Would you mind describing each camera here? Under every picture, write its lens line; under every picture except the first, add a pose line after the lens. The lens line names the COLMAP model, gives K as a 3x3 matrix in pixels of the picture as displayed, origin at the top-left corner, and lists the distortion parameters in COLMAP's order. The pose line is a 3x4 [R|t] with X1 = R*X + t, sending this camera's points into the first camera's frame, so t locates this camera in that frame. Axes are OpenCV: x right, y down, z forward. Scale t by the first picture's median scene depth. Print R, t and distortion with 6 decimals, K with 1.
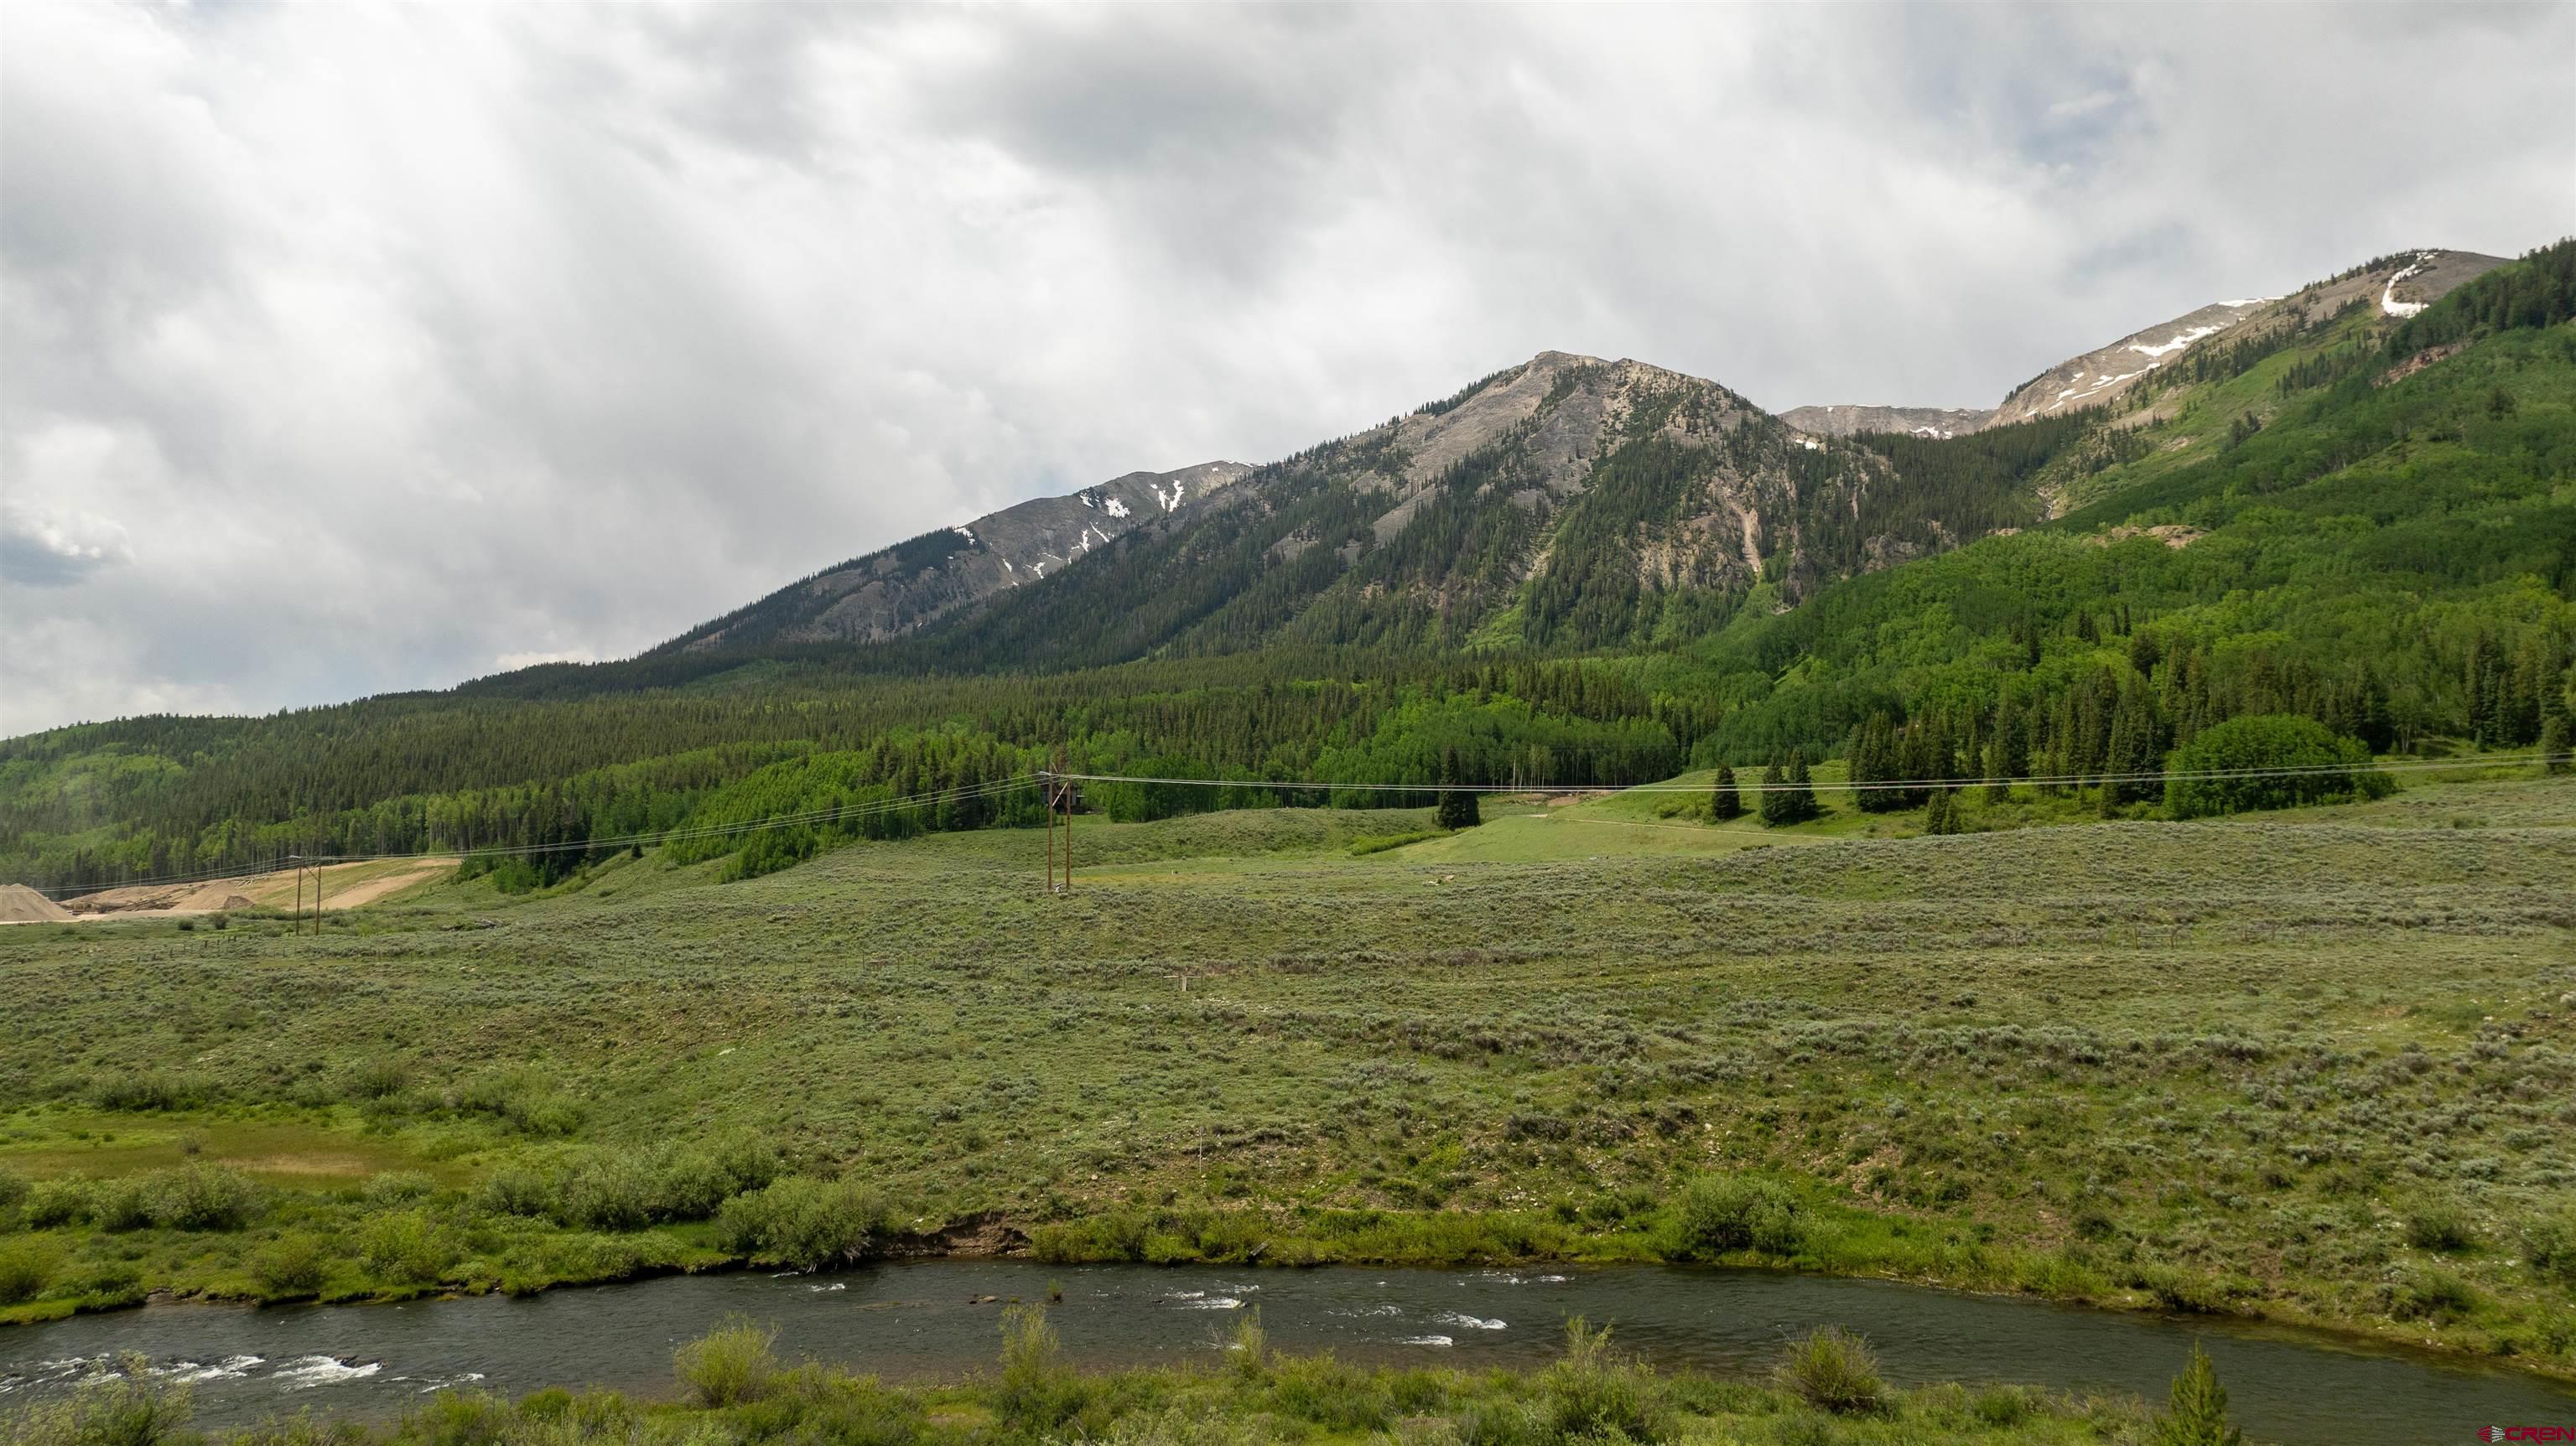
lens RADIAL K [[1795.3, 0, 1290.8], [0, 1795.3, 721.1], [0, 0, 1]] dist [-0.030746, 0.026401]
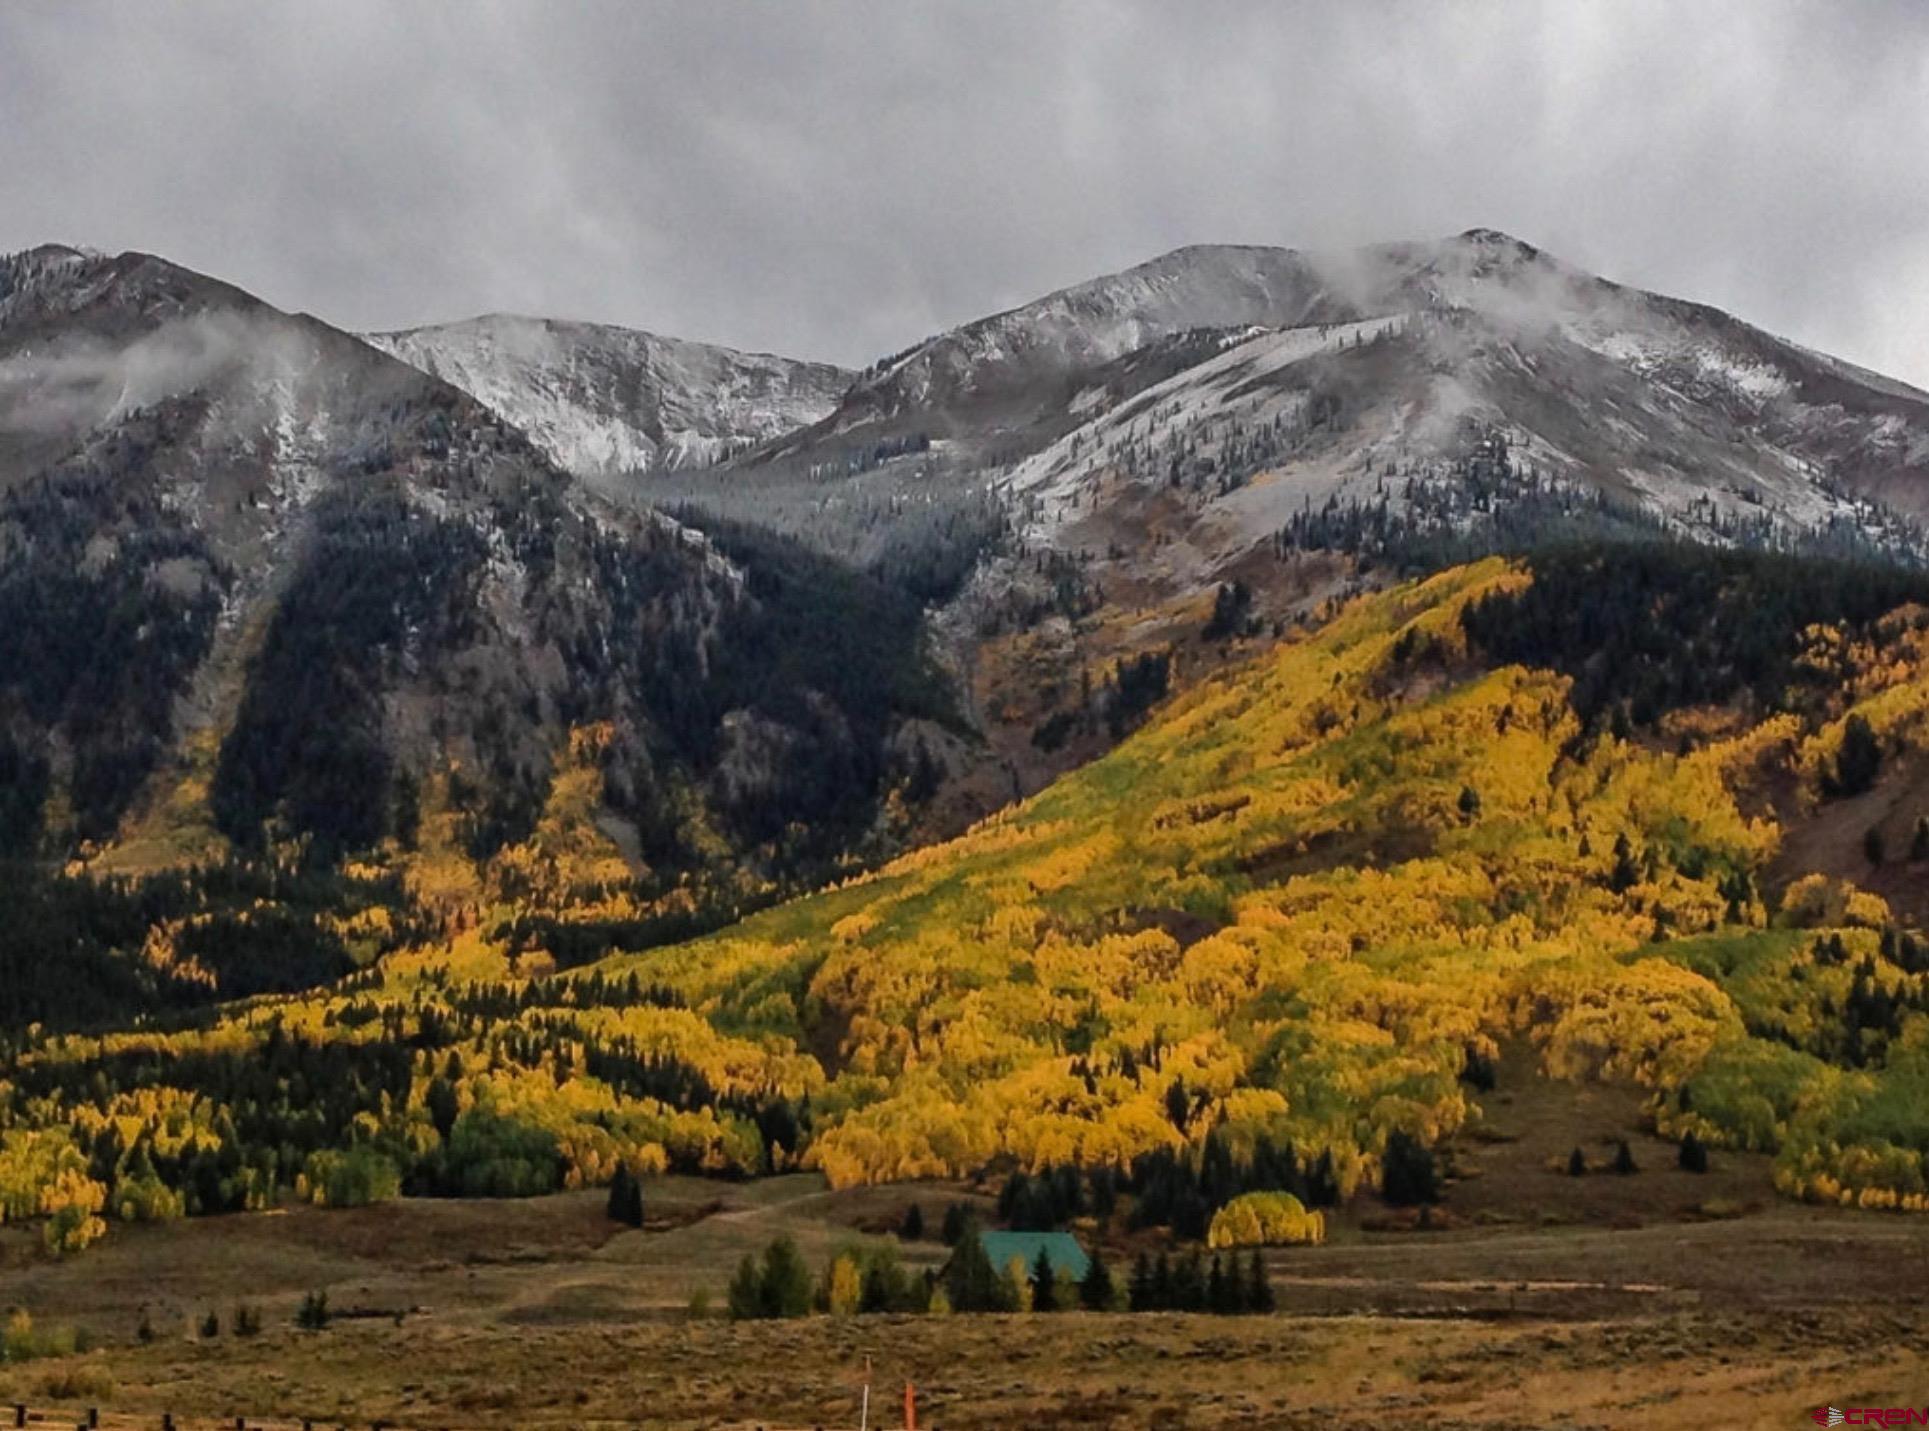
lens RADIAL K [[4190.6, 0, 963.4], [0, 4190.6, 717.2], [0, 0, 1]] dist [0.188504, 0.000000]
pose [[0.901257, 0.071953, 0.427269, -0.274975], [-0.066046, 0.997405, -0.028650, -0.062338], [-0.428221, -0.002398, 0.903671, -0.470165]]
